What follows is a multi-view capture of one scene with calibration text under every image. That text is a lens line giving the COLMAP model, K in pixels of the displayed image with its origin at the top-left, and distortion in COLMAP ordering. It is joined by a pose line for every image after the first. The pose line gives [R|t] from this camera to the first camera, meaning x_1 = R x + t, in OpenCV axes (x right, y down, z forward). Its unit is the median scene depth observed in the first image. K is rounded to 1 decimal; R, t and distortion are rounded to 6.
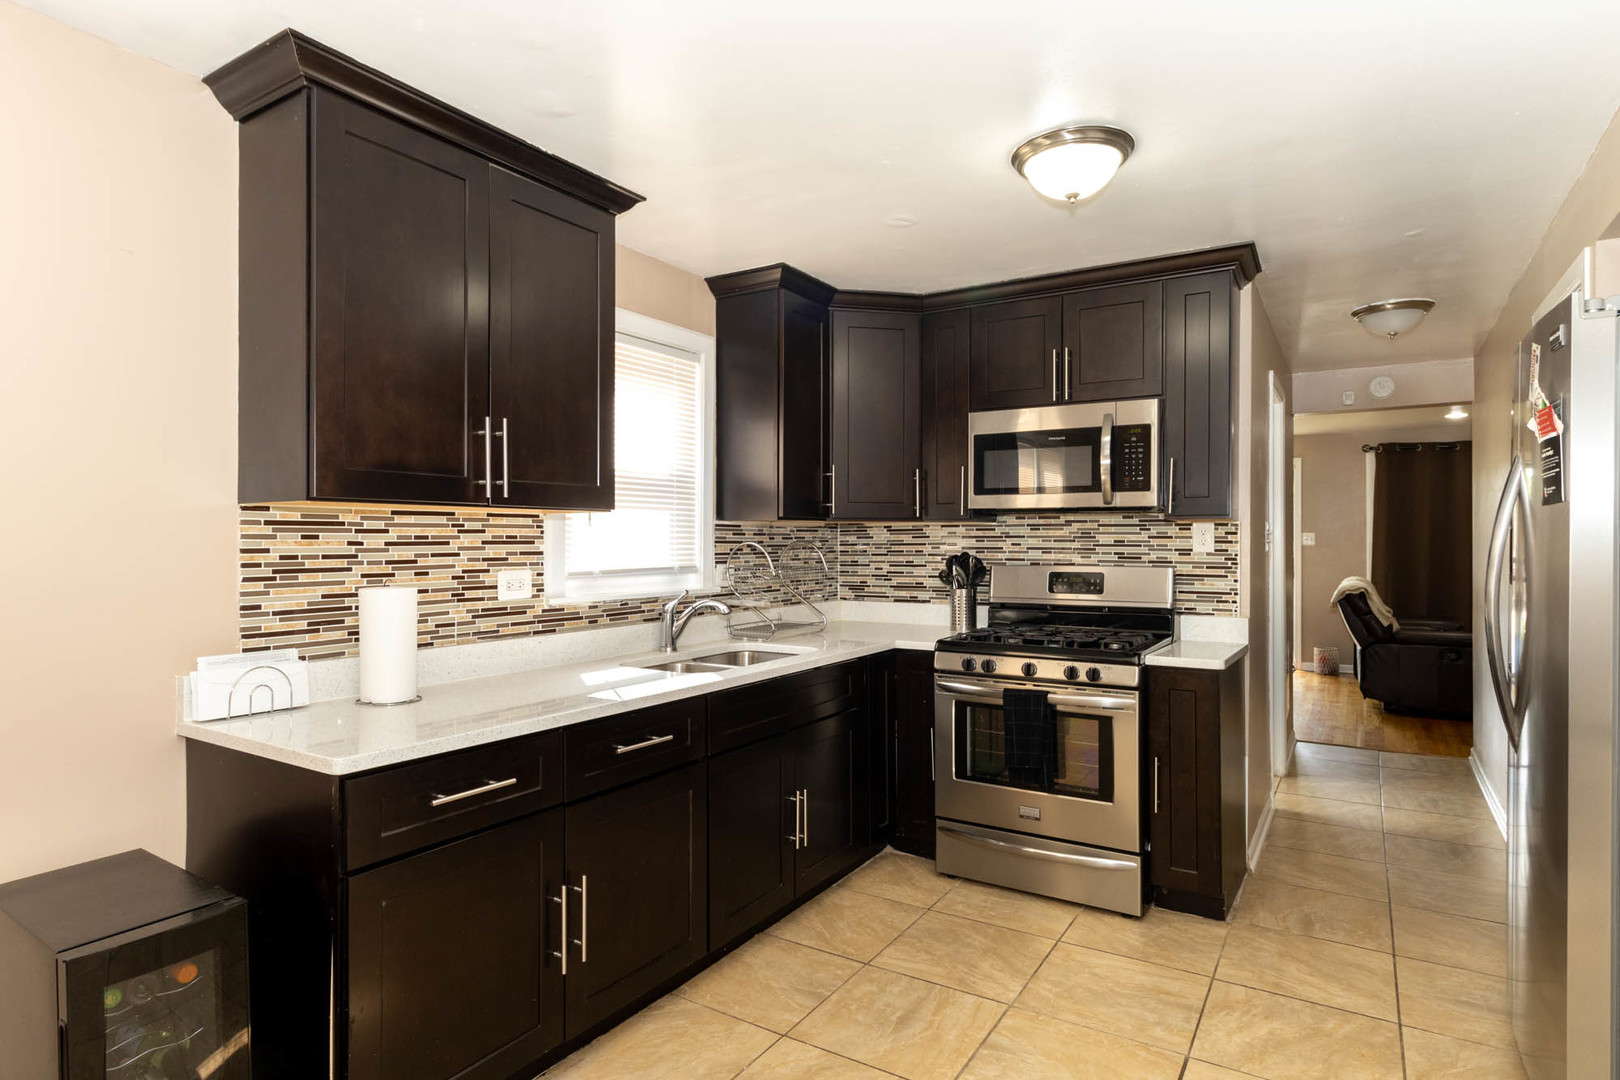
lens RADIAL K [[887.9, 0, 802.7], [0, 887.9, 539.6], [0, 0, 1]] dist [0.003063, 0.002185]
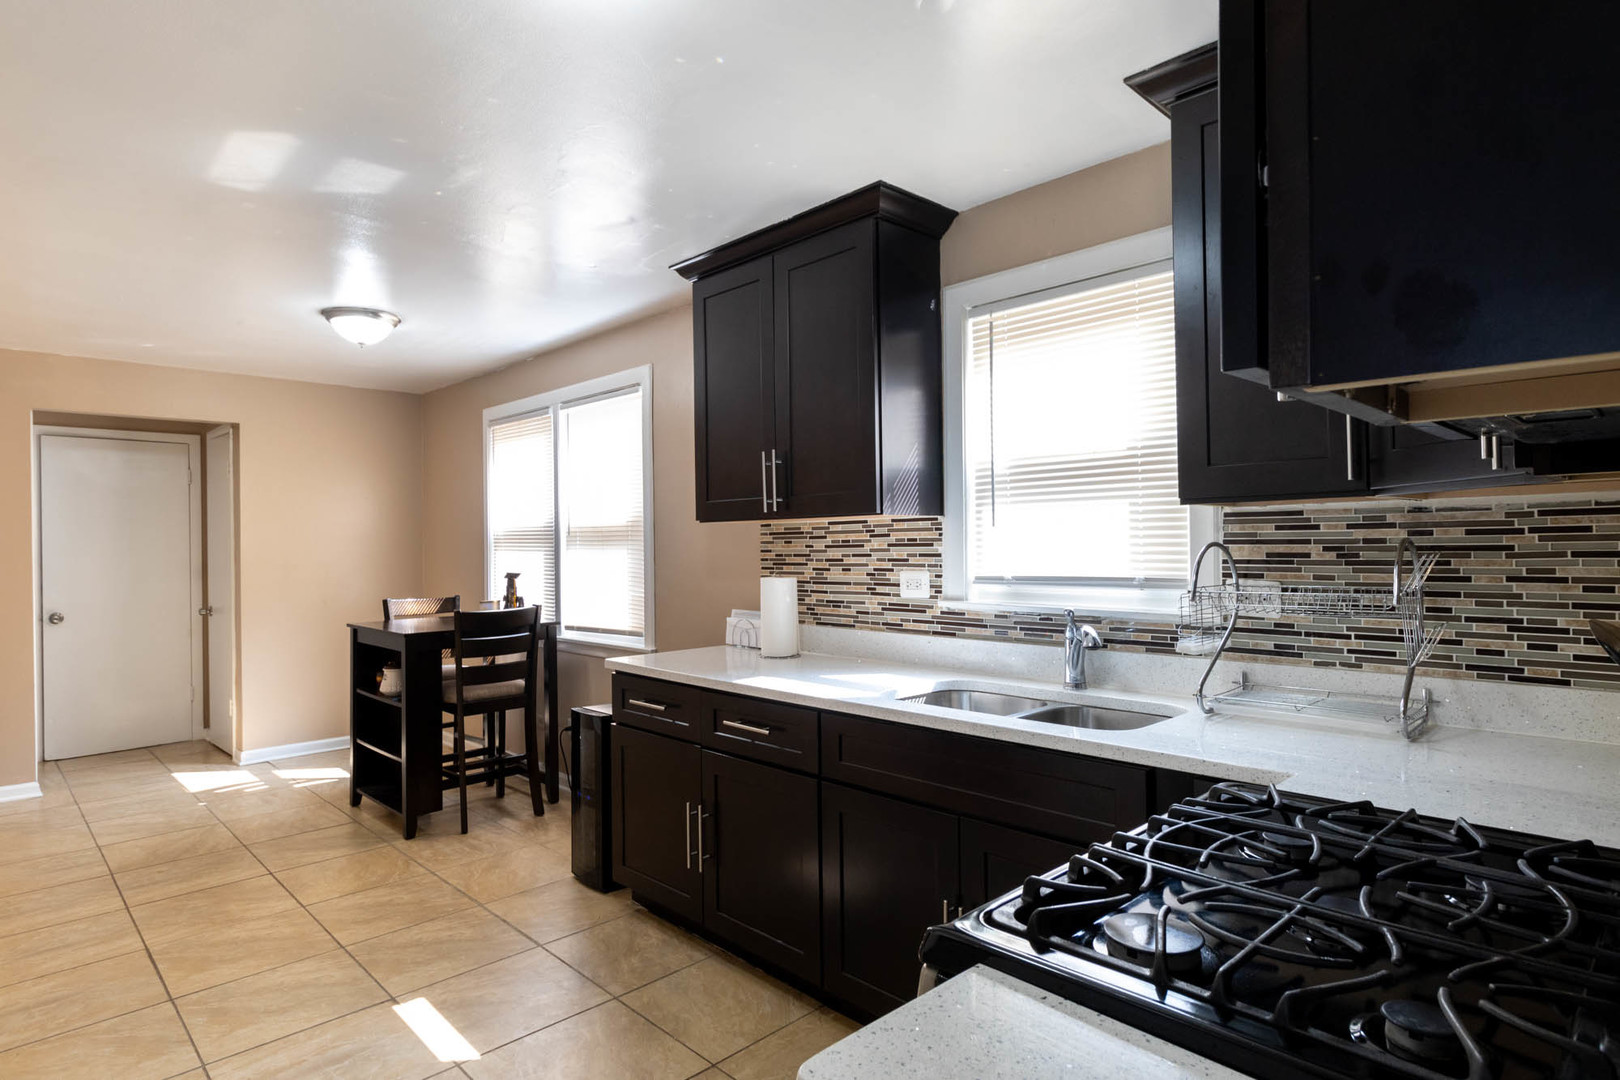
lens RADIAL K [[887.9, 0, 808.5], [0, 887.9, 535.2], [0, 0, 1]] dist [0.003063, 0.002185]
pose [[-0.243620, -0.001578, -0.969869, 0.676316], [0.017432, 0.999830, -0.006006, -0.003904], [0.969714, -0.018370, -0.243551, 1.027999]]
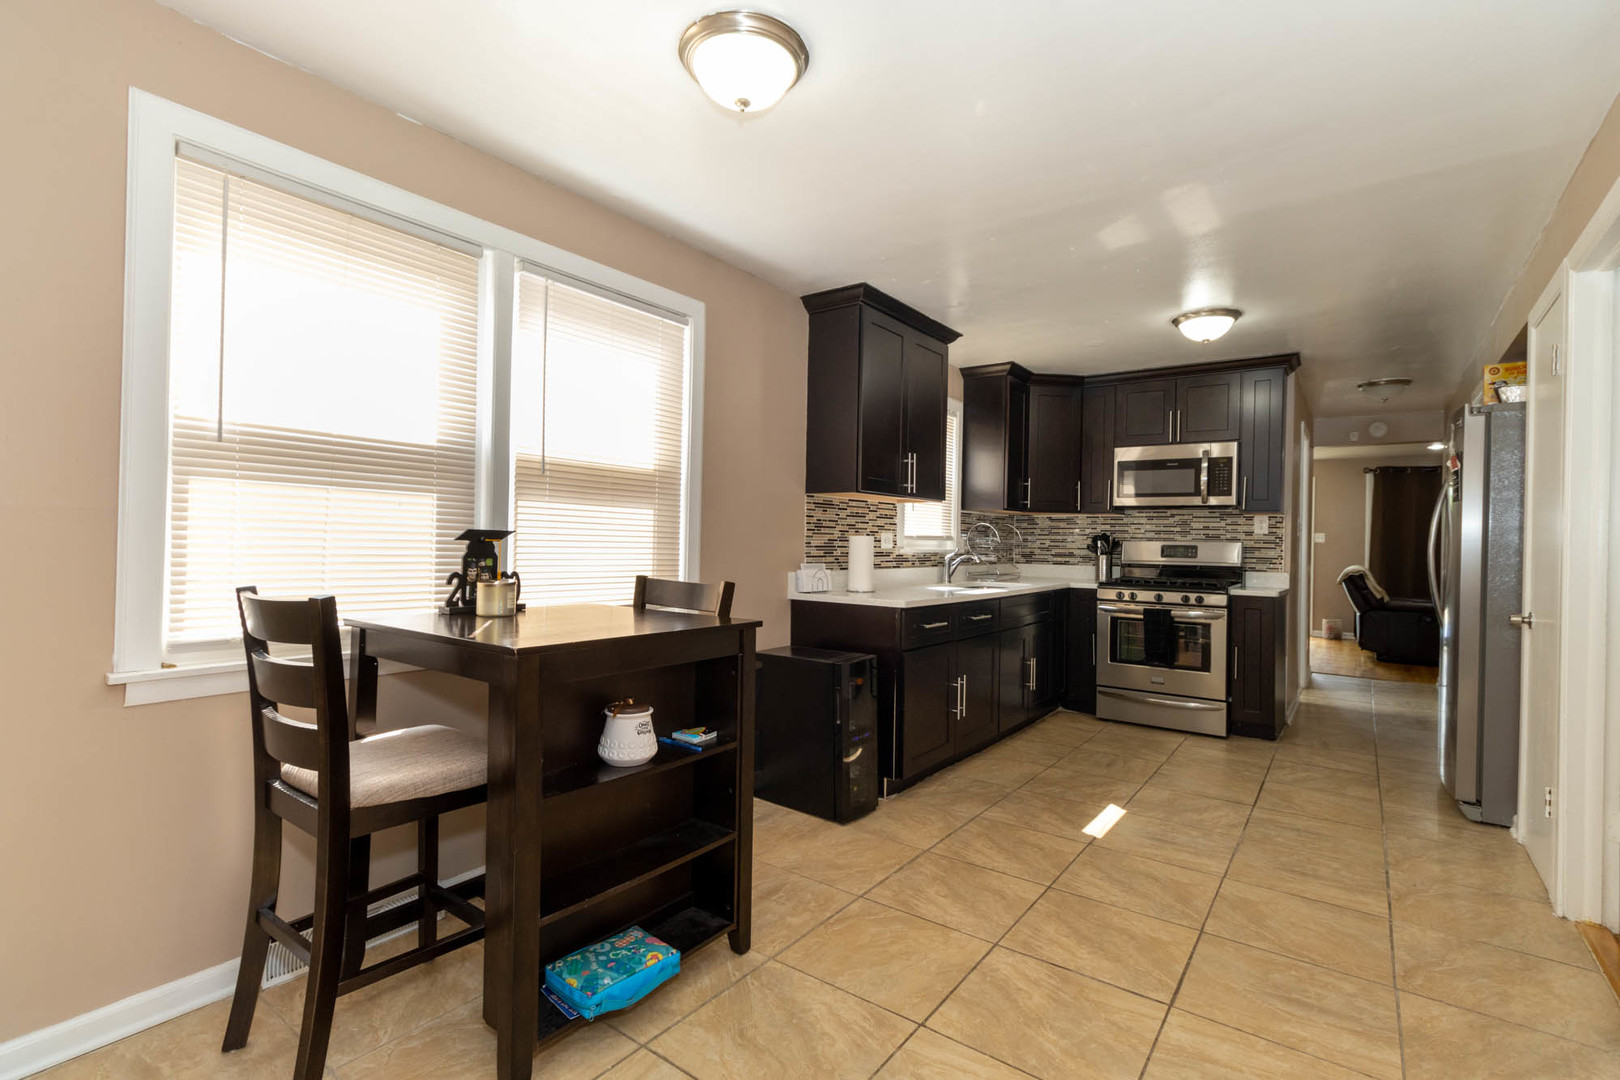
lens RADIAL K [[765.4, 0, 808.1], [0, 765.4, 537.8], [0, 0, 1]] dist [0.010165, 0.000902]
pose [[0.997823, 0.018245, -0.063382, -0.350144], [-0.018406, 0.999829, -0.001958, 0.046643], [0.063336, 0.003121, 0.997987, -0.563250]]
